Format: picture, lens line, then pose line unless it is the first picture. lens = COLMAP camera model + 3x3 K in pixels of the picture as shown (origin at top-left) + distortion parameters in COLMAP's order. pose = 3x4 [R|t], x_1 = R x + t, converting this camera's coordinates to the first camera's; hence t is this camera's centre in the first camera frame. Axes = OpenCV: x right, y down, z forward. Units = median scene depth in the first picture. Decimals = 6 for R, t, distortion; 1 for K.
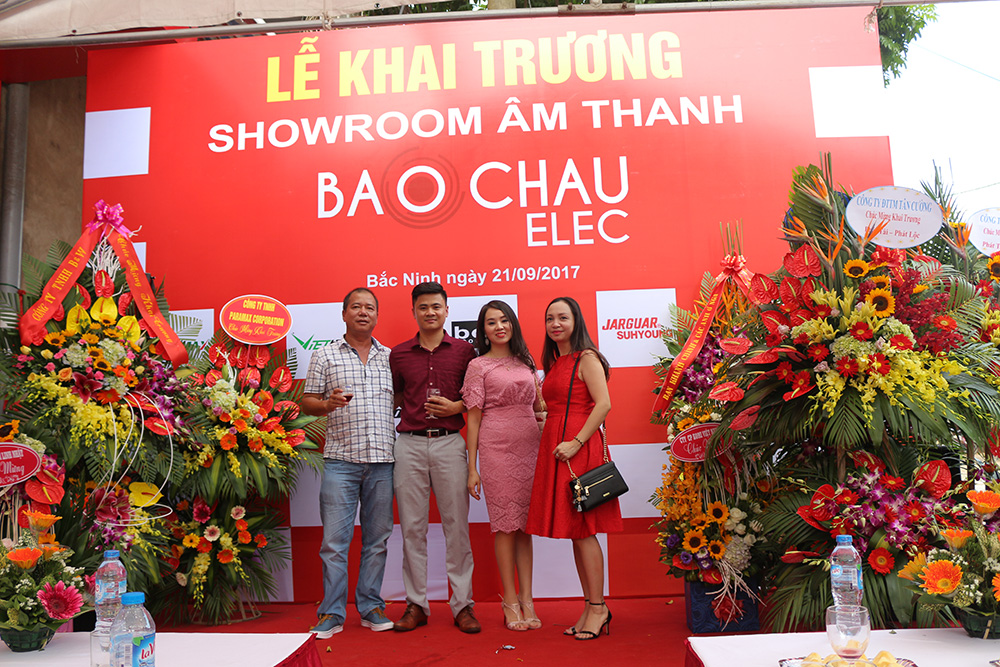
lens RADIAL K [[833.0, 0, 500.0], [0, 833.0, 333.5], [0, 0, 1]] dist [-0.136949, 0.113675]
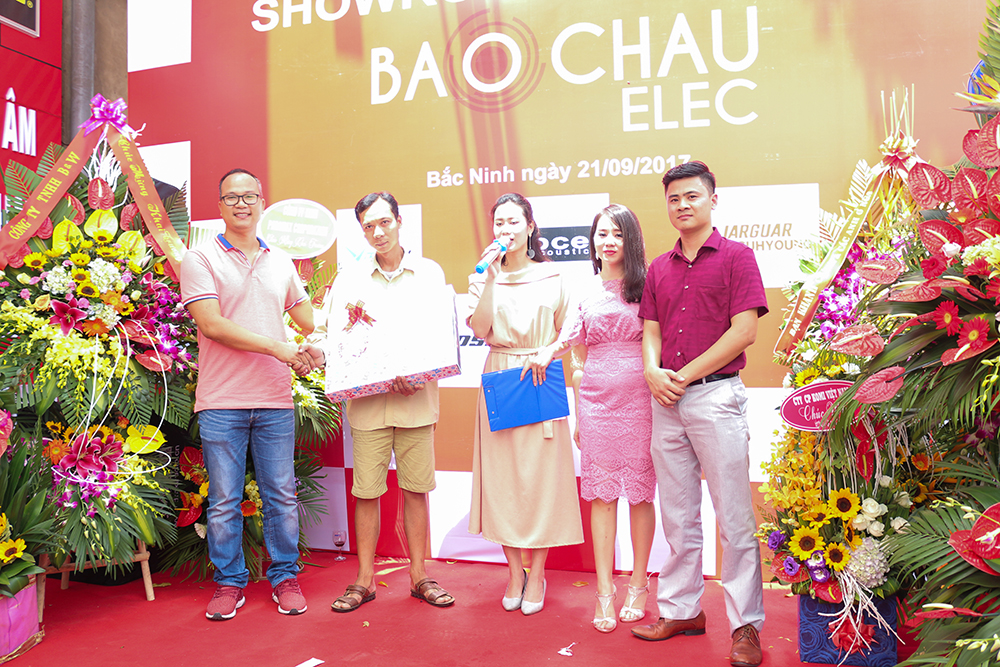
lens RADIAL K [[837.2, 0, 496.4], [0, 837.2, 331.2], [0, 0, 1]] dist [-0.159724, 0.156570]
pose [[0.973083, 0.021294, -0.229467, 0.114090], [0.008355, 0.991807, 0.127469, -0.021492], [0.230301, -0.125955, 0.964933, 0.232428]]
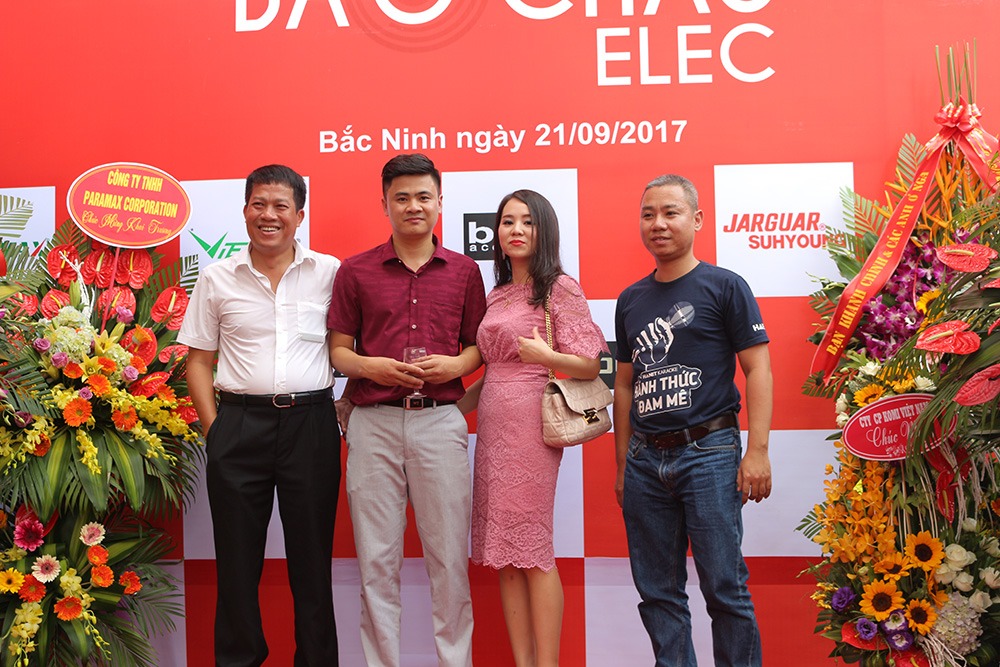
lens RADIAL K [[1353.3, 0, 500.0], [0, 1353.3, 333.5], [0, 0, 1]] dist [-0.112475, 0.351905]
pose [[0.999404, 0.018725, -0.029011, -0.004378], [-0.016984, 0.998106, 0.059129, 0.014865], [0.030063, -0.058601, 0.997829, 0.061439]]
